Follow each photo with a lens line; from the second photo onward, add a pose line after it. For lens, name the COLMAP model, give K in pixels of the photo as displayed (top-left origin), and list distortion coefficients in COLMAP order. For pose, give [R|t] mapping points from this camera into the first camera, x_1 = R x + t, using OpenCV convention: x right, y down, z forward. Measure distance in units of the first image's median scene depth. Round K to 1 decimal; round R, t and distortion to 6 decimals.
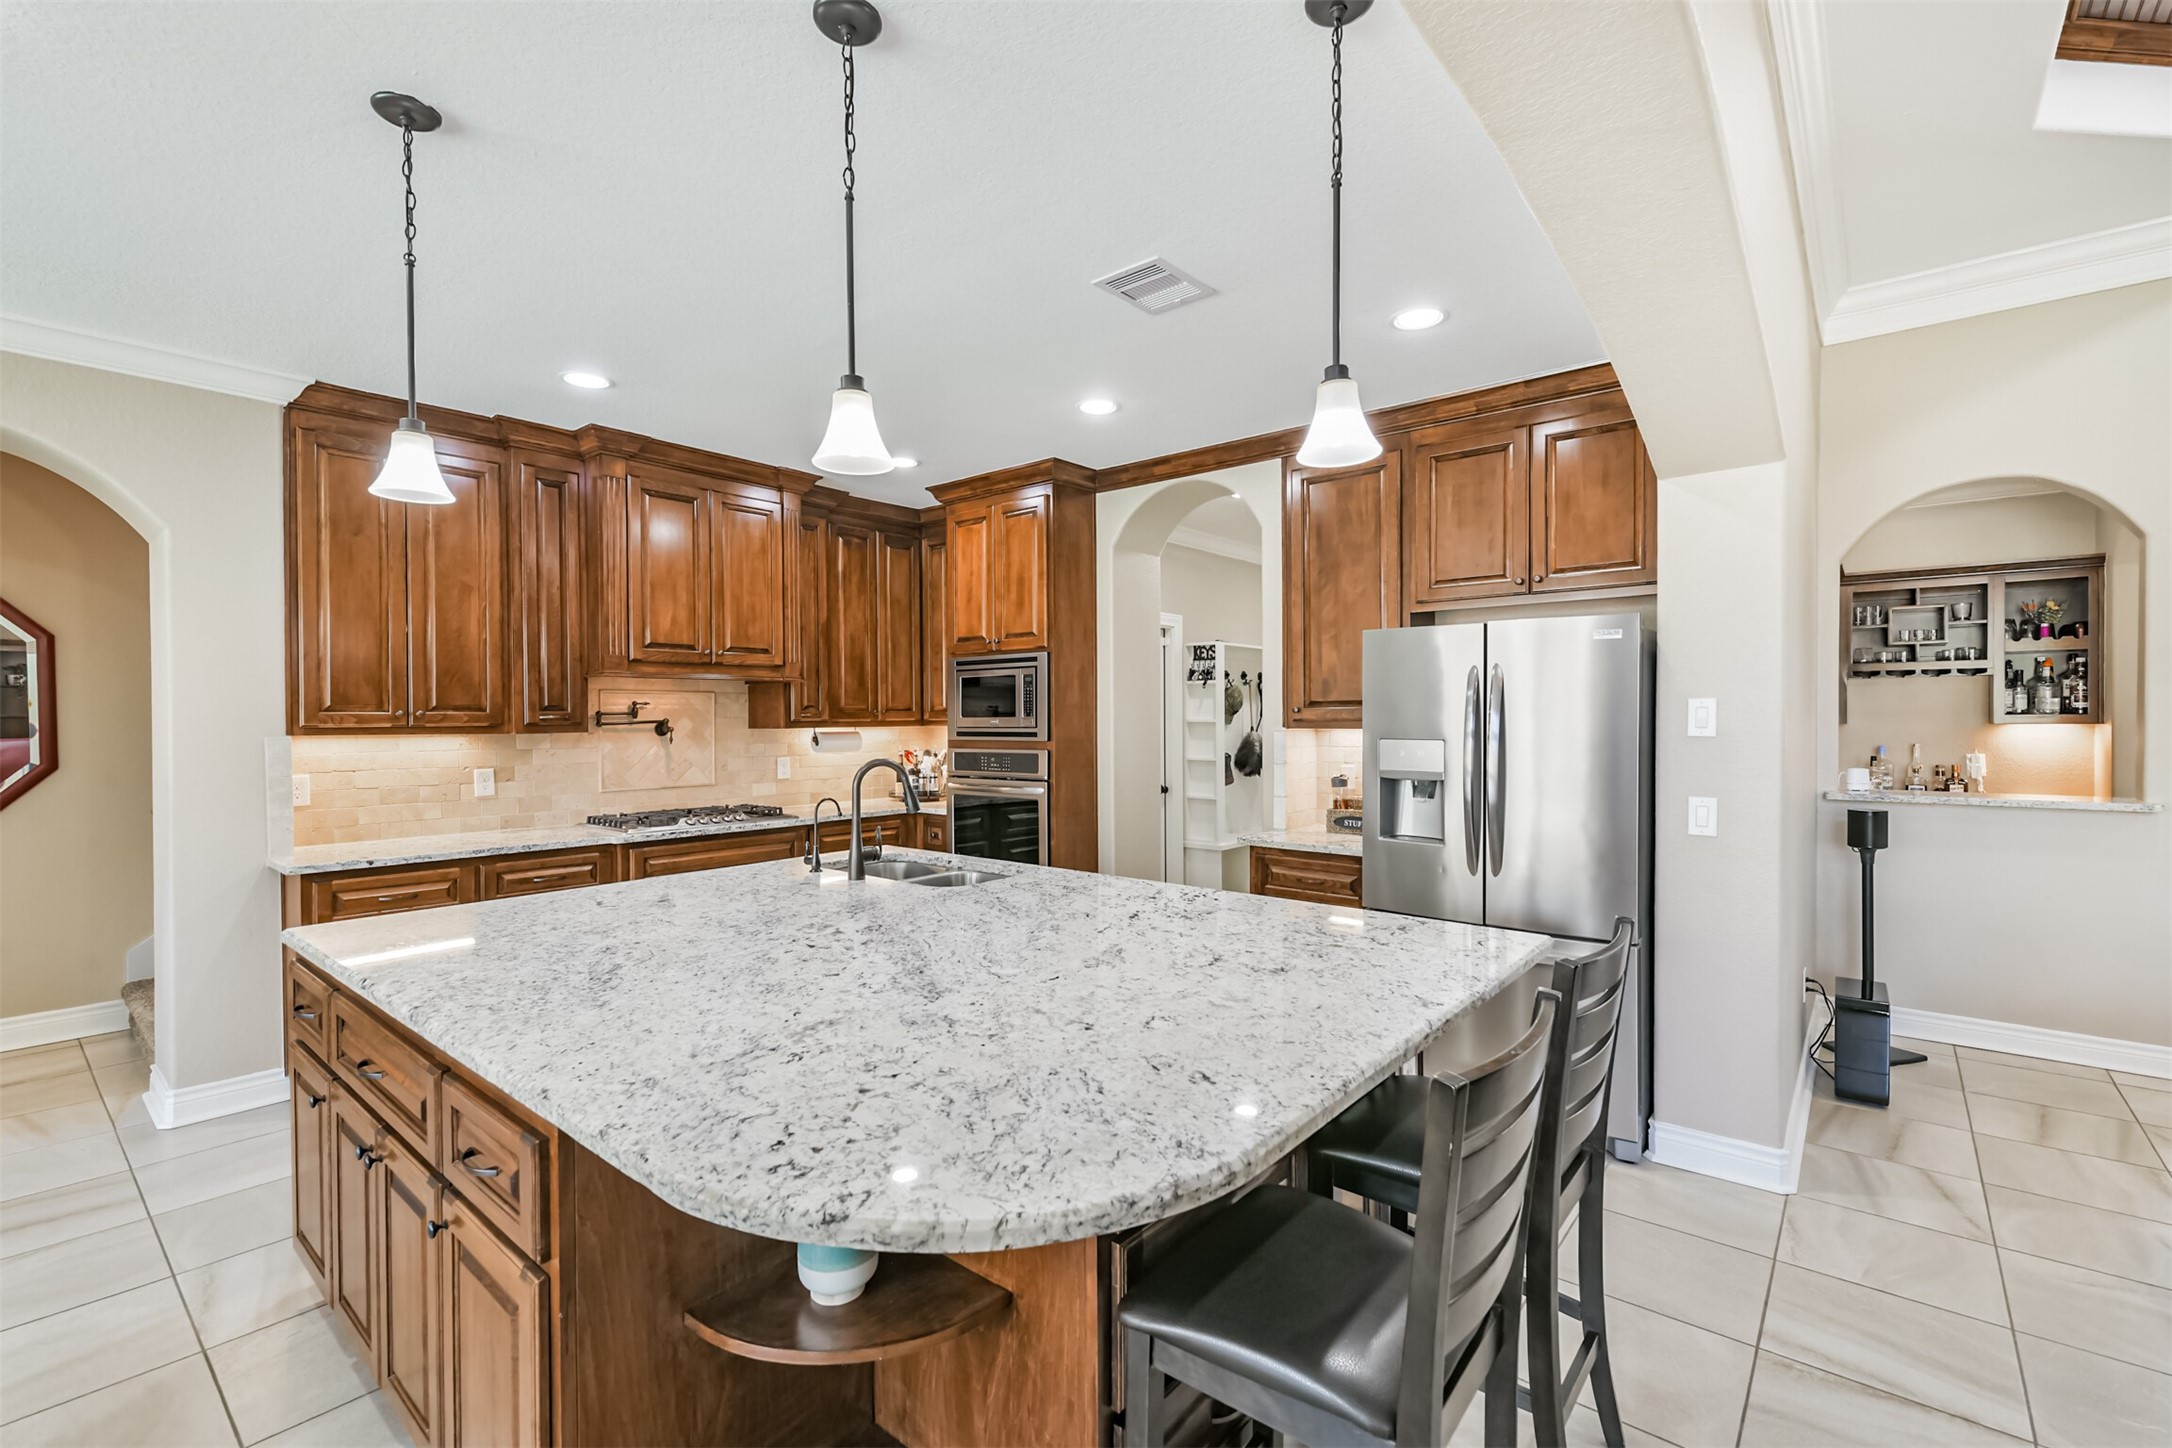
lens RADIAL K [[942.8, 0, 1086.0], [0, 942.8, 724.0], [0, 0, 1]] dist [0.017317, -0.000492]
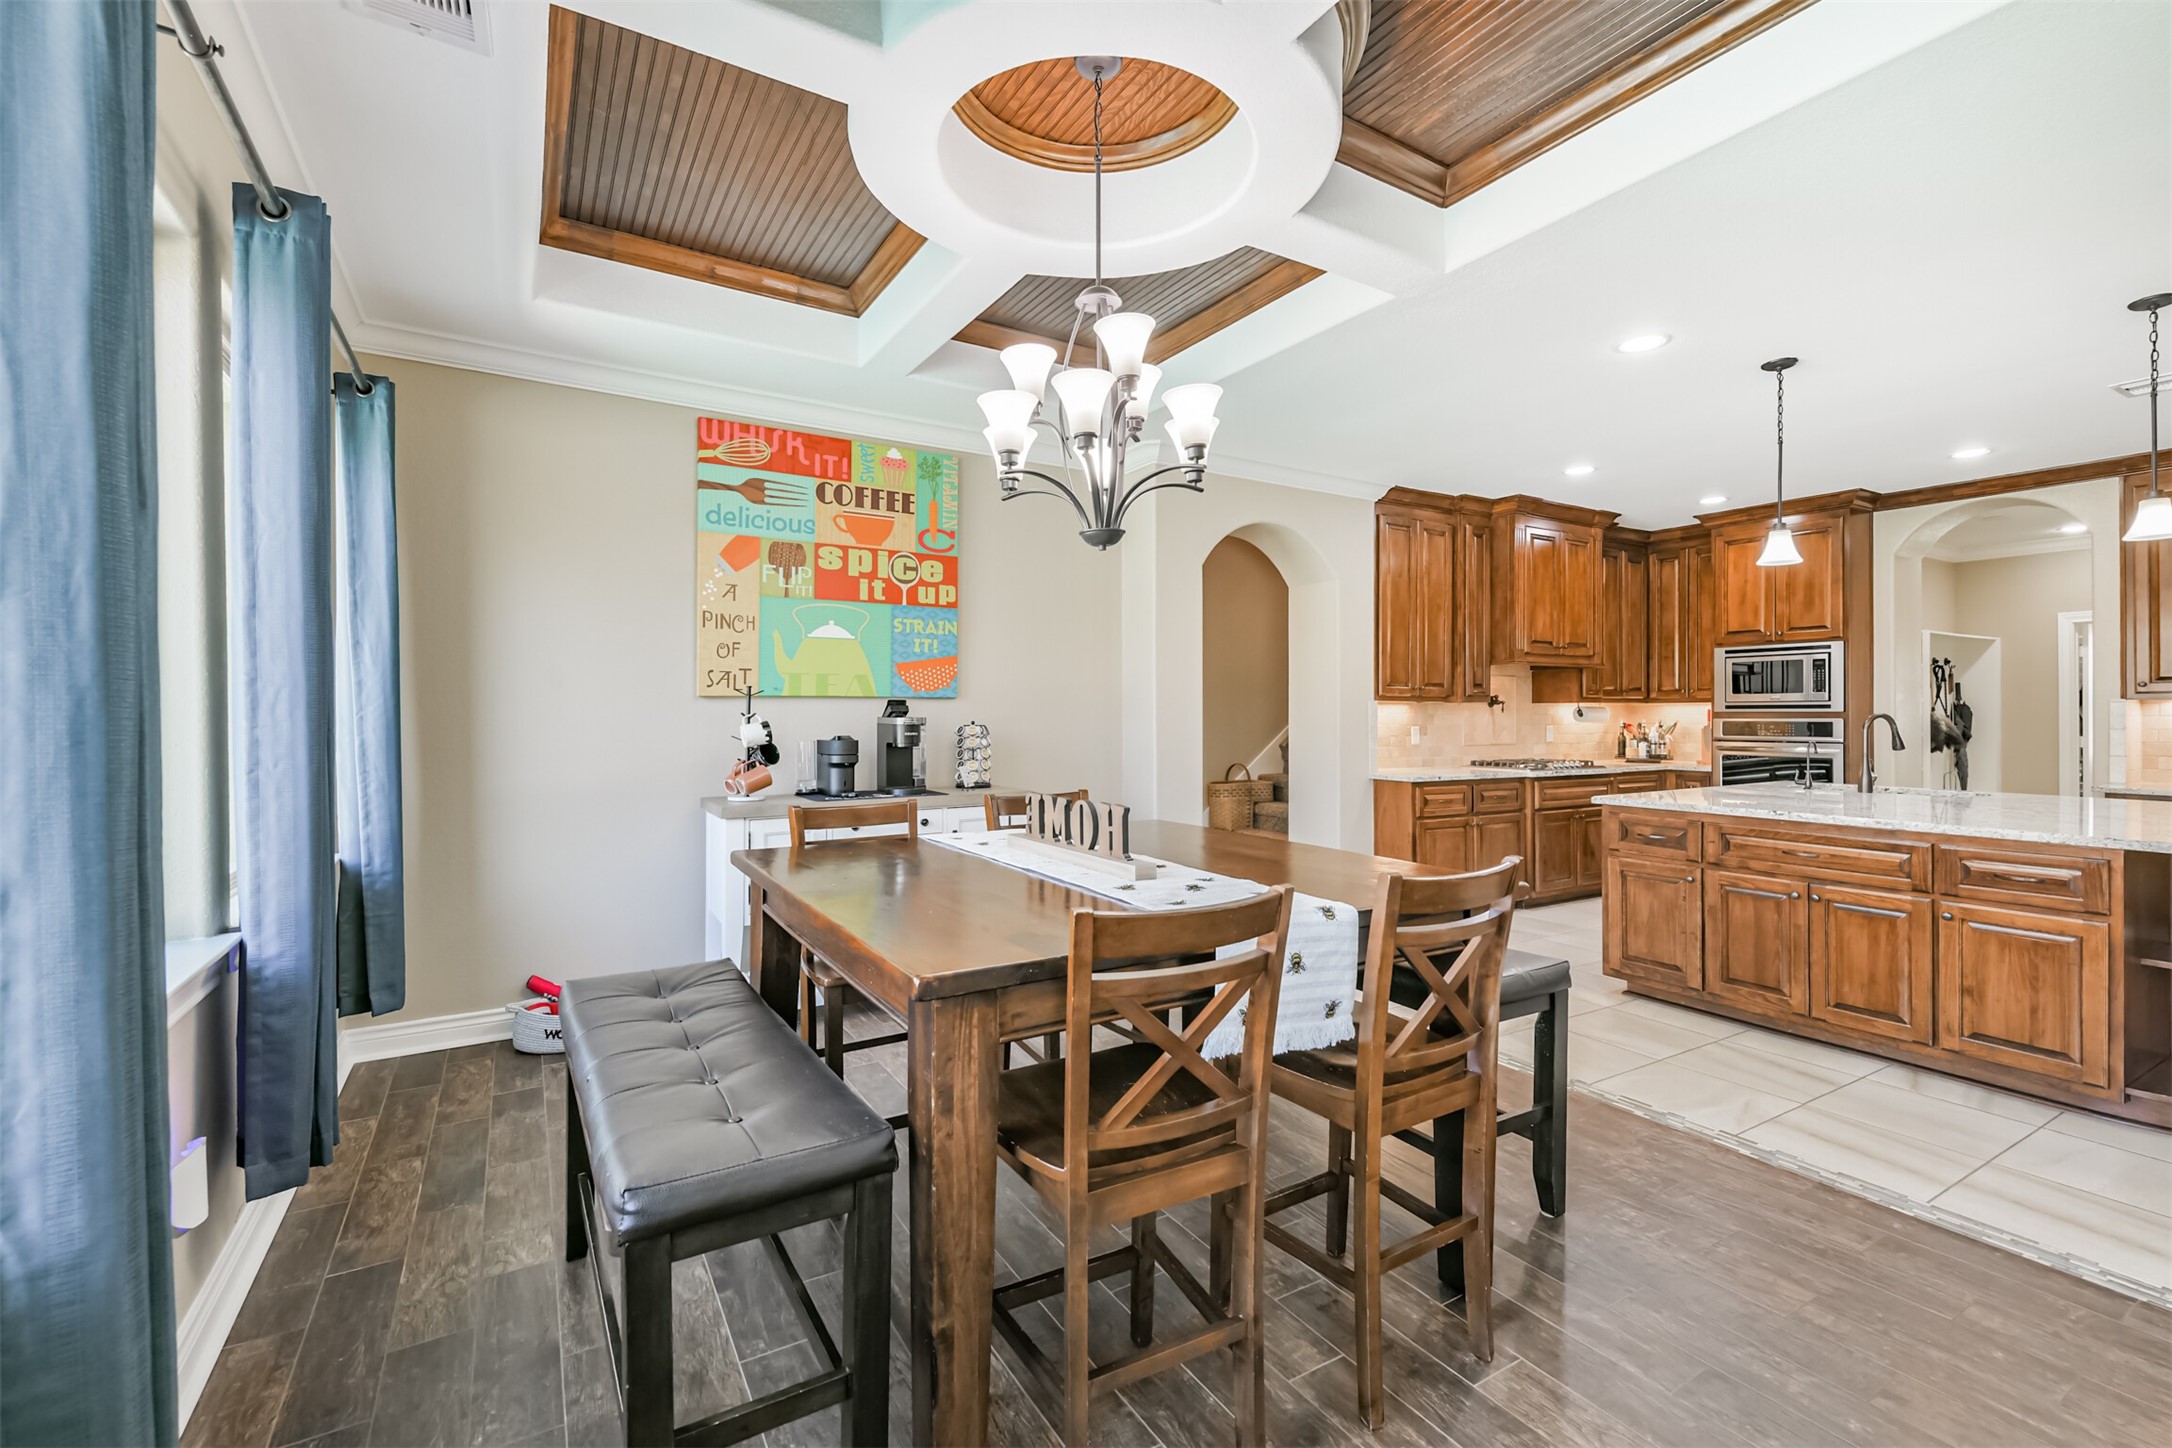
lens RADIAL K [[947.7, 0, 1064.7], [0, 947.7, 713.8], [0, 0, 1]] dist [0.009831, -0.000261]
pose [[0.944342, 0.006765, -0.328897, -0.585751], [-0.009034, 0.999945, -0.005370, 0.036138], [0.328842, 0.008043, 0.944351, -0.533973]]
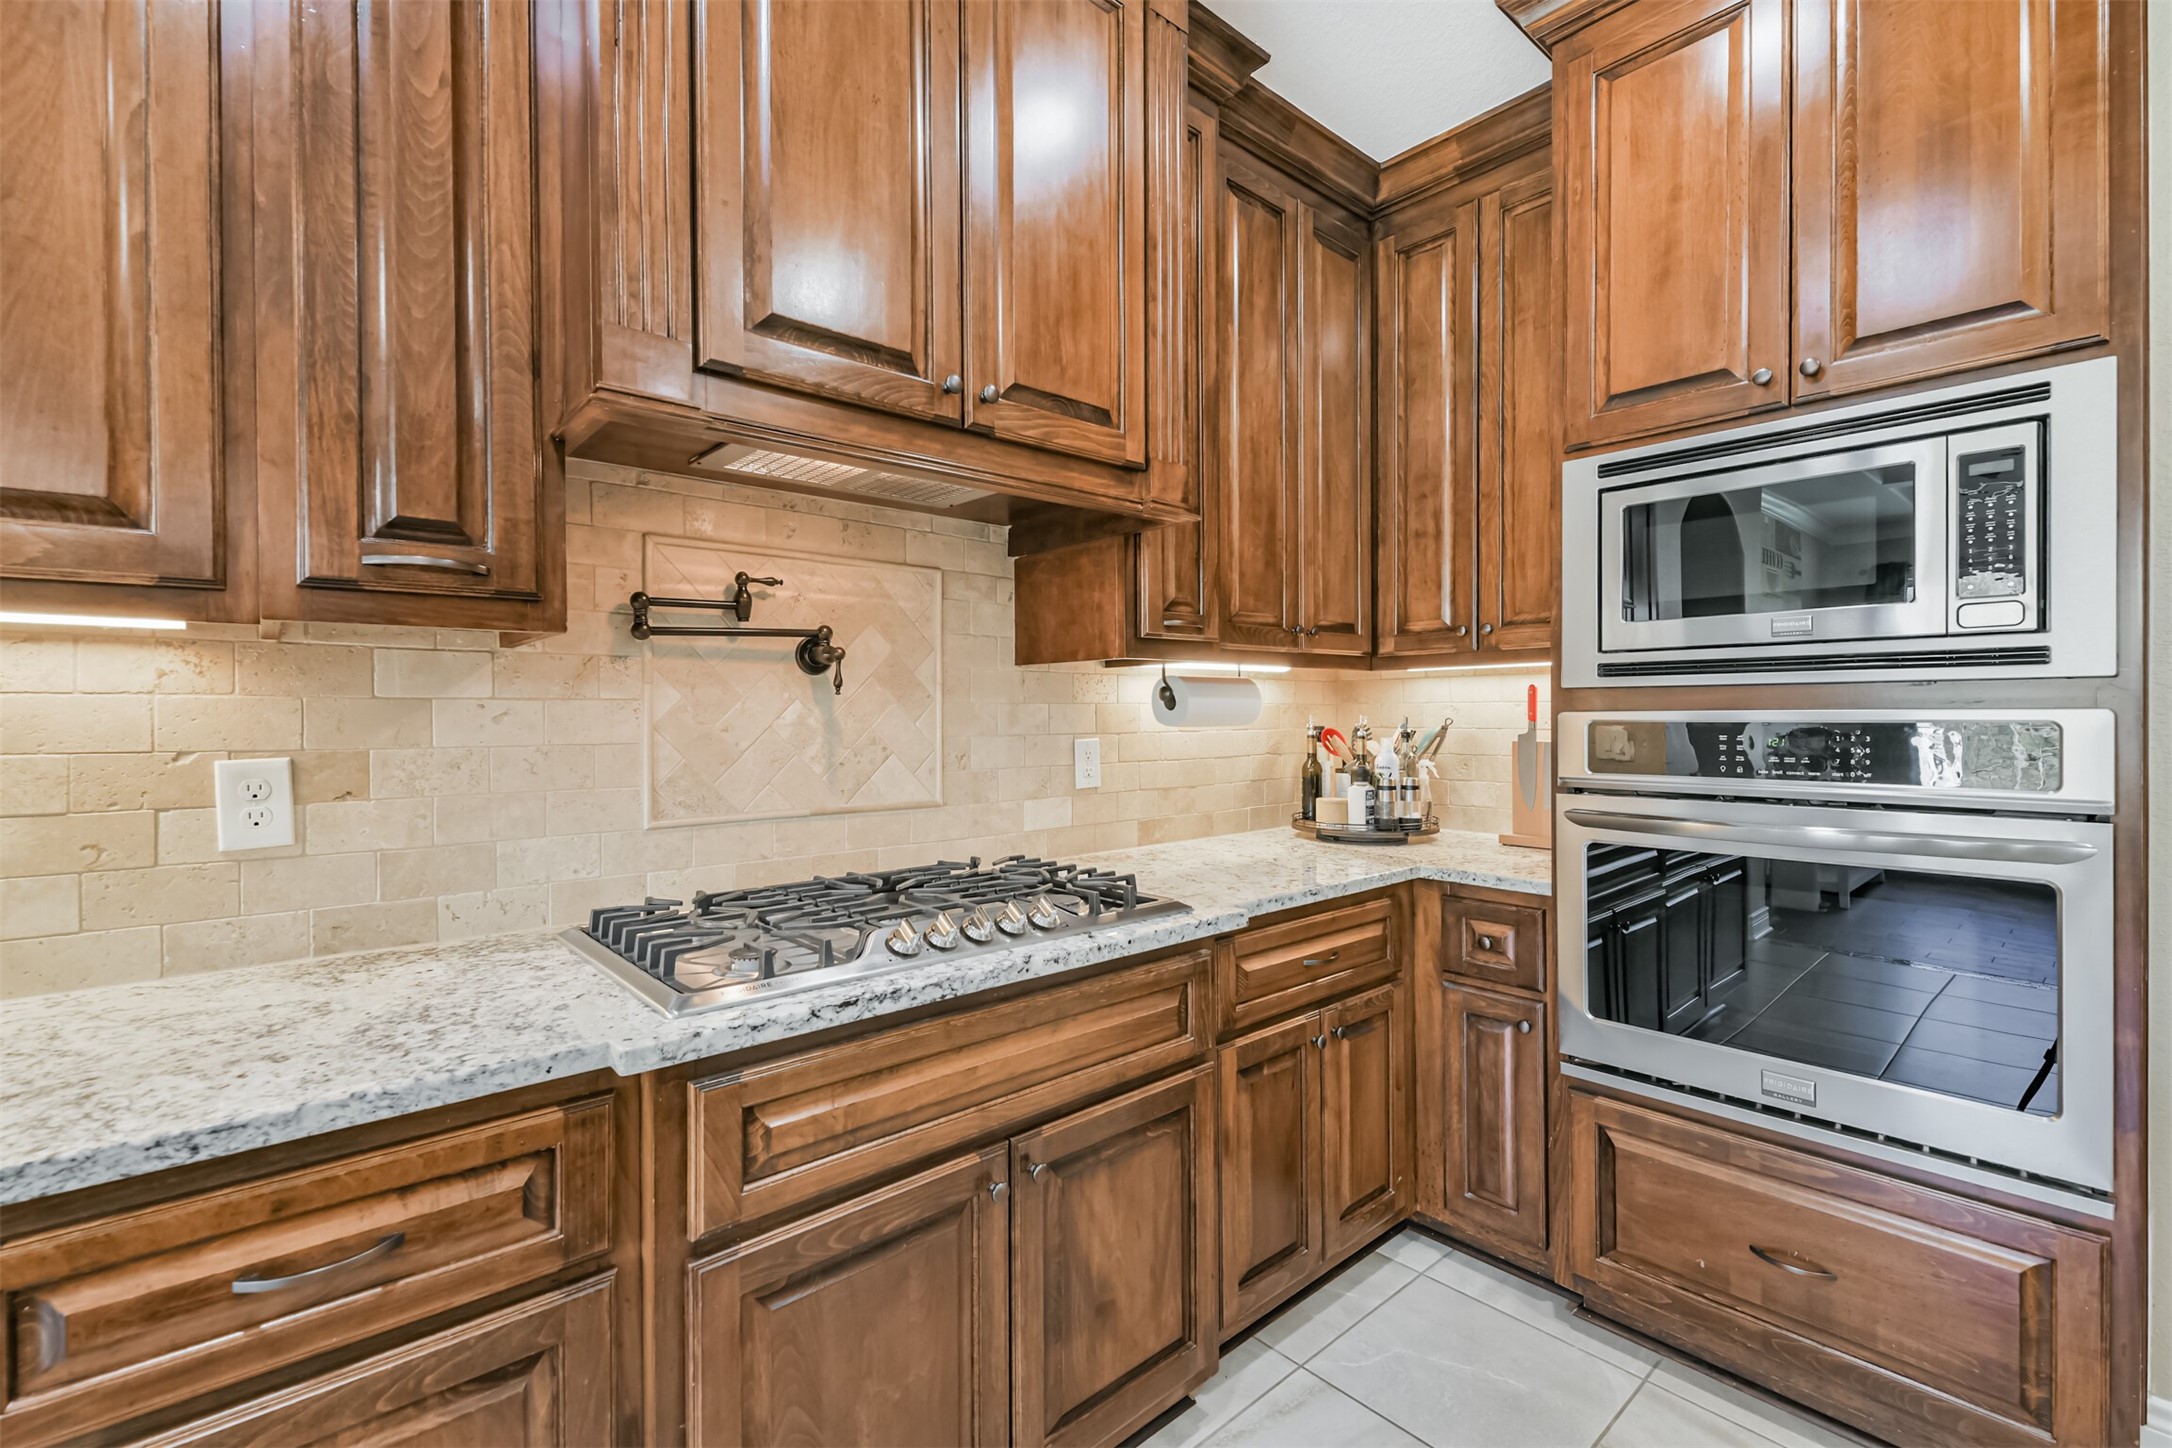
lens RADIAL K [[942.8, 0, 1086.0], [0, 942.8, 724.0], [0, 0, 1]] dist [0.017317, -0.000492]
pose [[0.989247, 0.003043, -0.146220, -0.290018], [-0.002175, 0.999979, 0.006092, 0.030088], [0.146236, -0.005708, 0.989233, 0.651797]]
